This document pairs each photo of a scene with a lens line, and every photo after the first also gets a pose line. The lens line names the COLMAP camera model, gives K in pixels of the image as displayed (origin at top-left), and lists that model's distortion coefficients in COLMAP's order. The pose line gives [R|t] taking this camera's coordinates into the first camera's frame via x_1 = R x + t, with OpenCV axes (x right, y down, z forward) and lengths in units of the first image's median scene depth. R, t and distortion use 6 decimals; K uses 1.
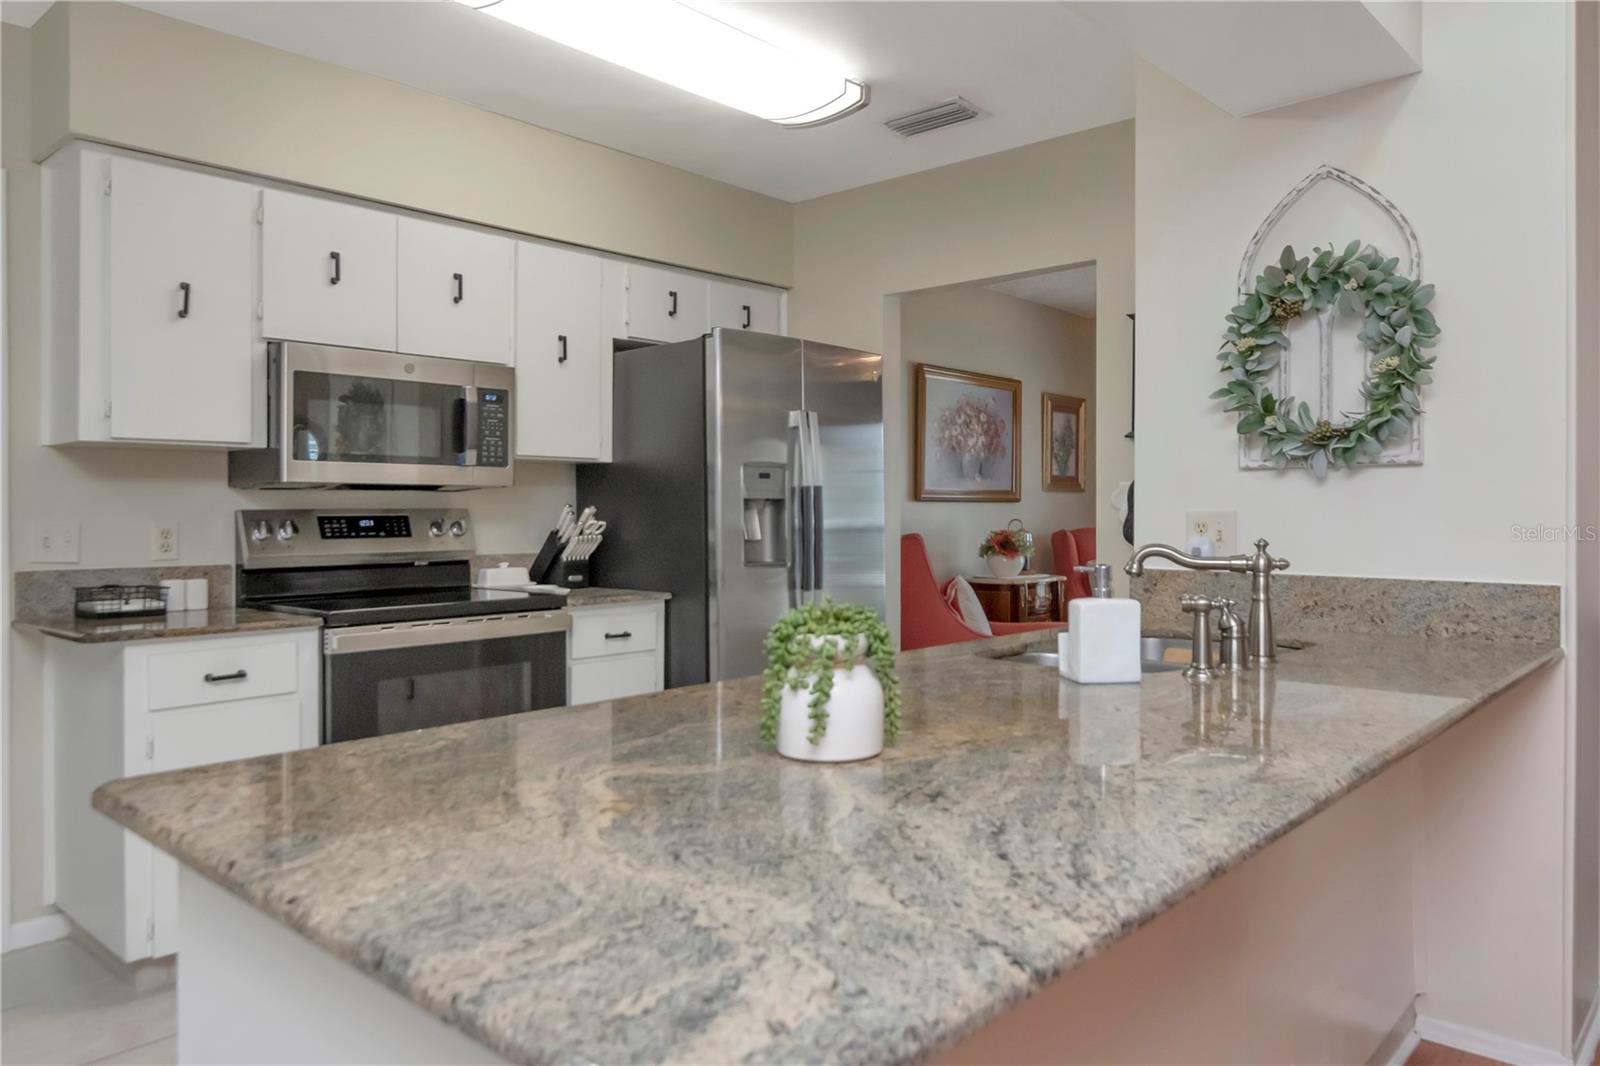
lens RADIAL K [[1115.1, 0, 795.6], [0, 1115.1, 503.1], [0, 0, 1]] dist [-0.005214, -0.000977]
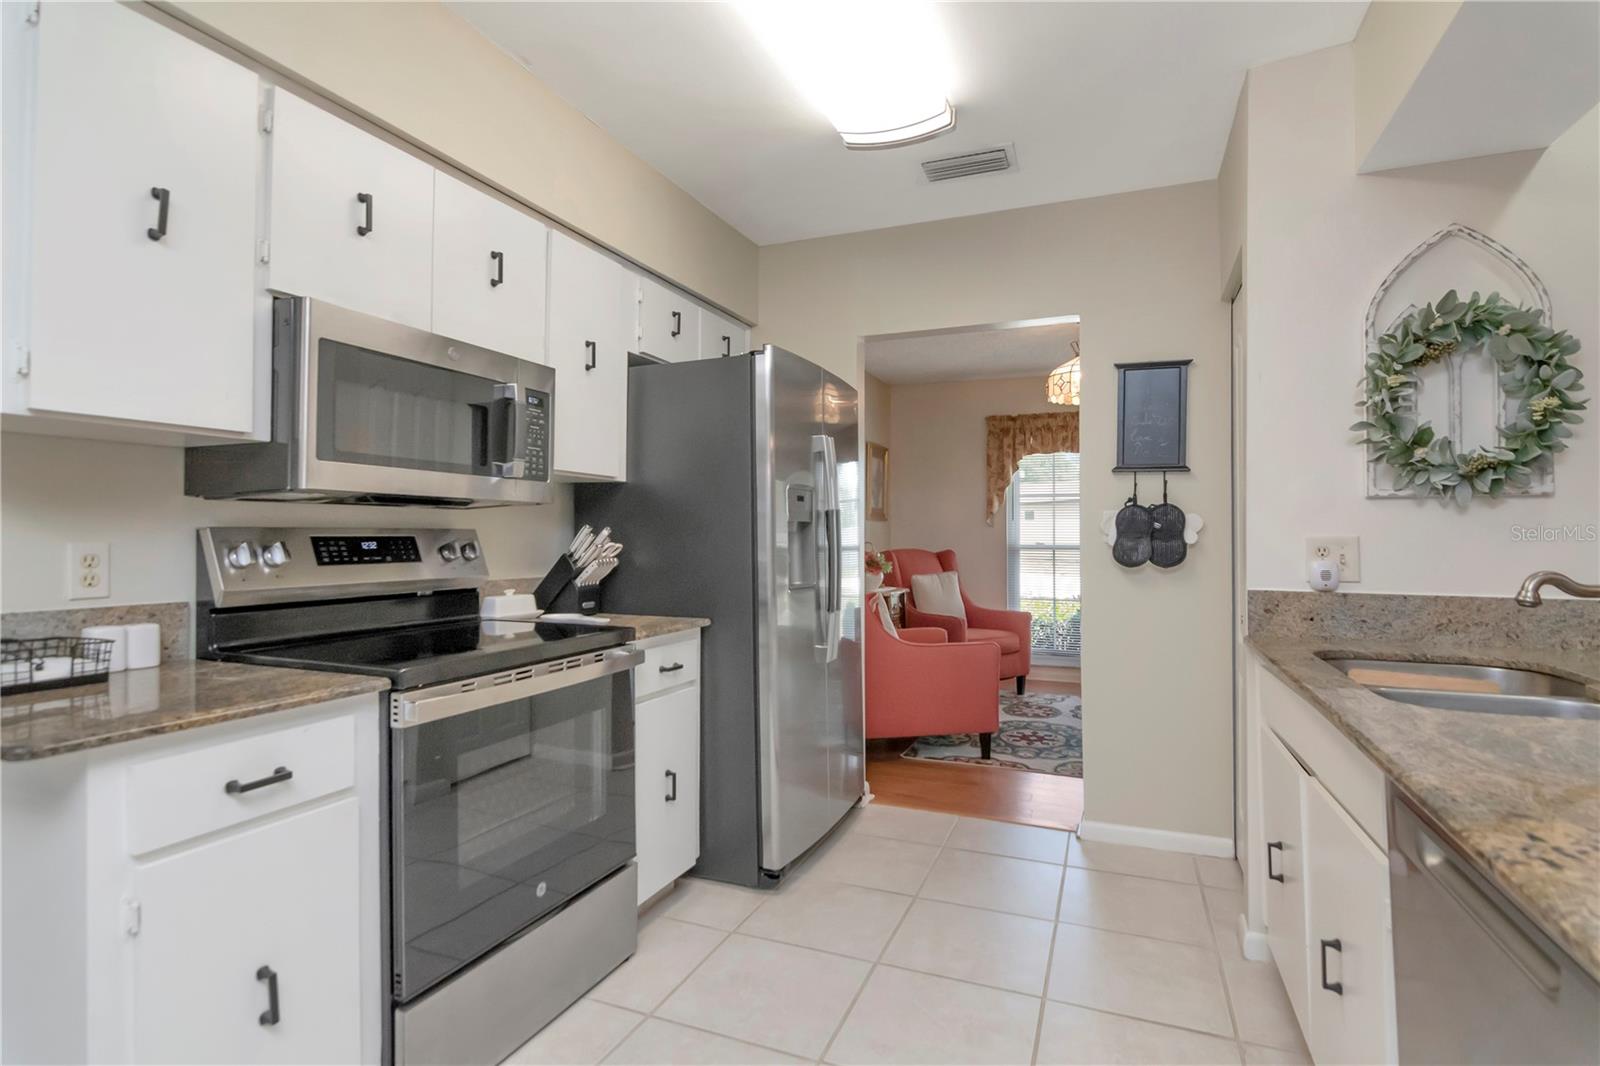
lens RADIAL K [[792.4, 0, 793.7], [0, 792.4, 524.1], [0, 0, 1]] dist [0.000054, -0.011689]
pose [[0.940806, 0.010876, 0.338770, -0.314473], [-0.008423, 0.999927, -0.008711, 0.005415], [-0.338839, 0.005342, 0.940829, 0.383773]]
